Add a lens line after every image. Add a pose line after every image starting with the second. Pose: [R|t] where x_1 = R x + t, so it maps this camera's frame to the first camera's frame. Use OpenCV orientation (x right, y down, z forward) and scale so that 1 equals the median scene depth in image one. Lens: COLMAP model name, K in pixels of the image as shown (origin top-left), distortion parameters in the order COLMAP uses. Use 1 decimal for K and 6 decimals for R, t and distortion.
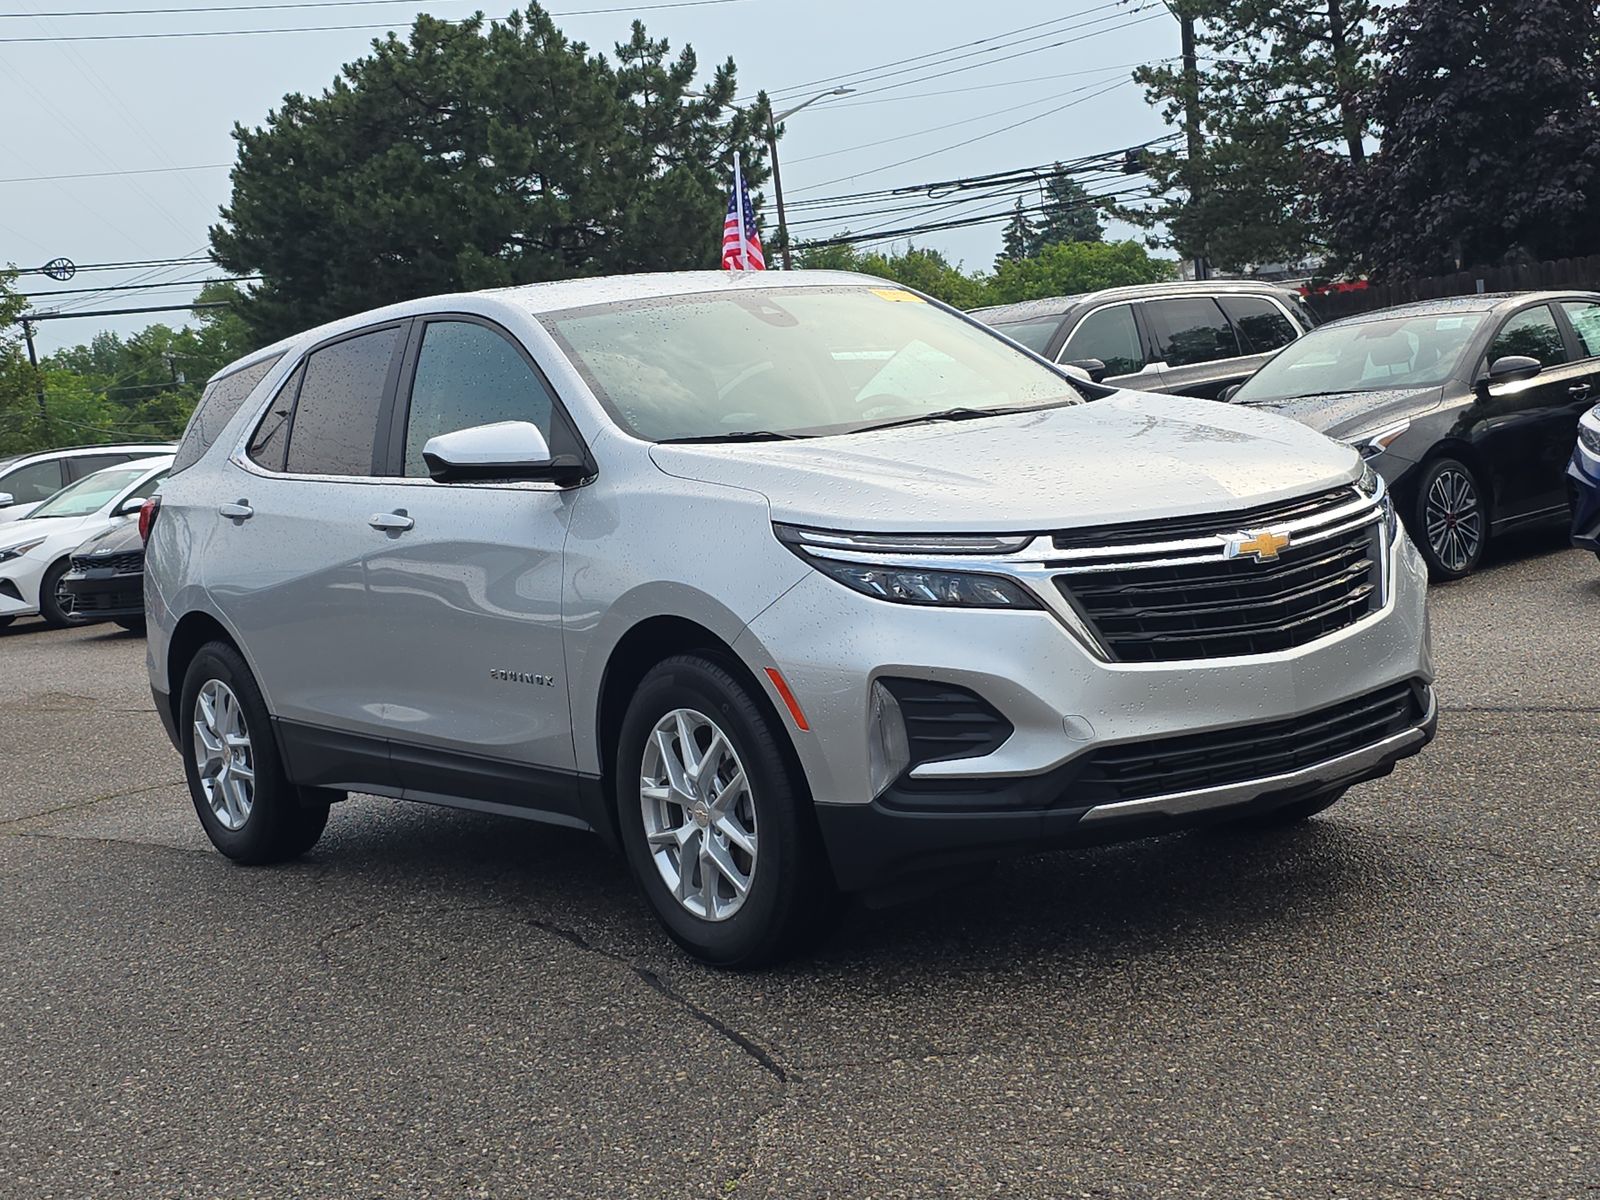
lens RADIAL K [[2227.6, 0, 800.0], [0, 2227.6, 600.0], [0, 0, 1]] dist [0.130594, -0.133736]
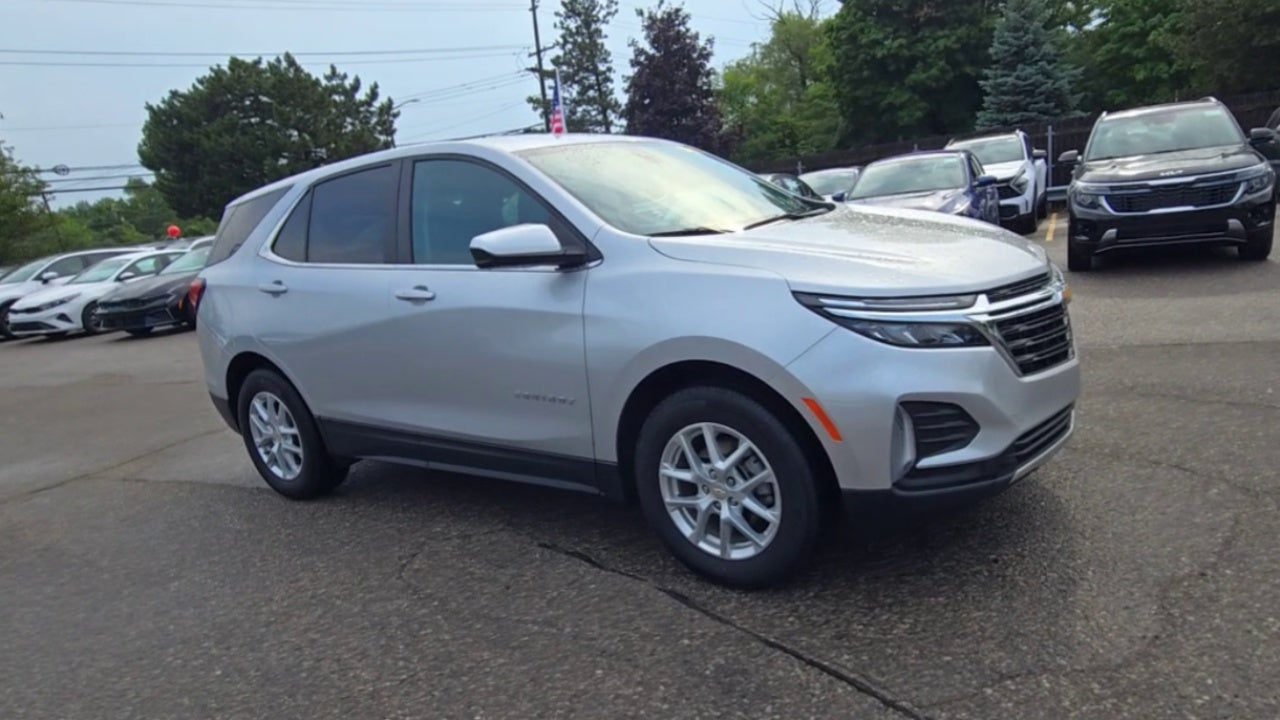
lens RADIAL K [[762.5, 0, 671.2], [0, 762.5, 395.7], [0, 0, 1]] dist [0.012288, -0.004155]
pose [[0.942059, -0.087815, 0.323749, -0.049749], [0.043868, 0.989089, 0.140635, -0.008401], [-0.332567, -0.118284, 0.935633, 0.116948]]
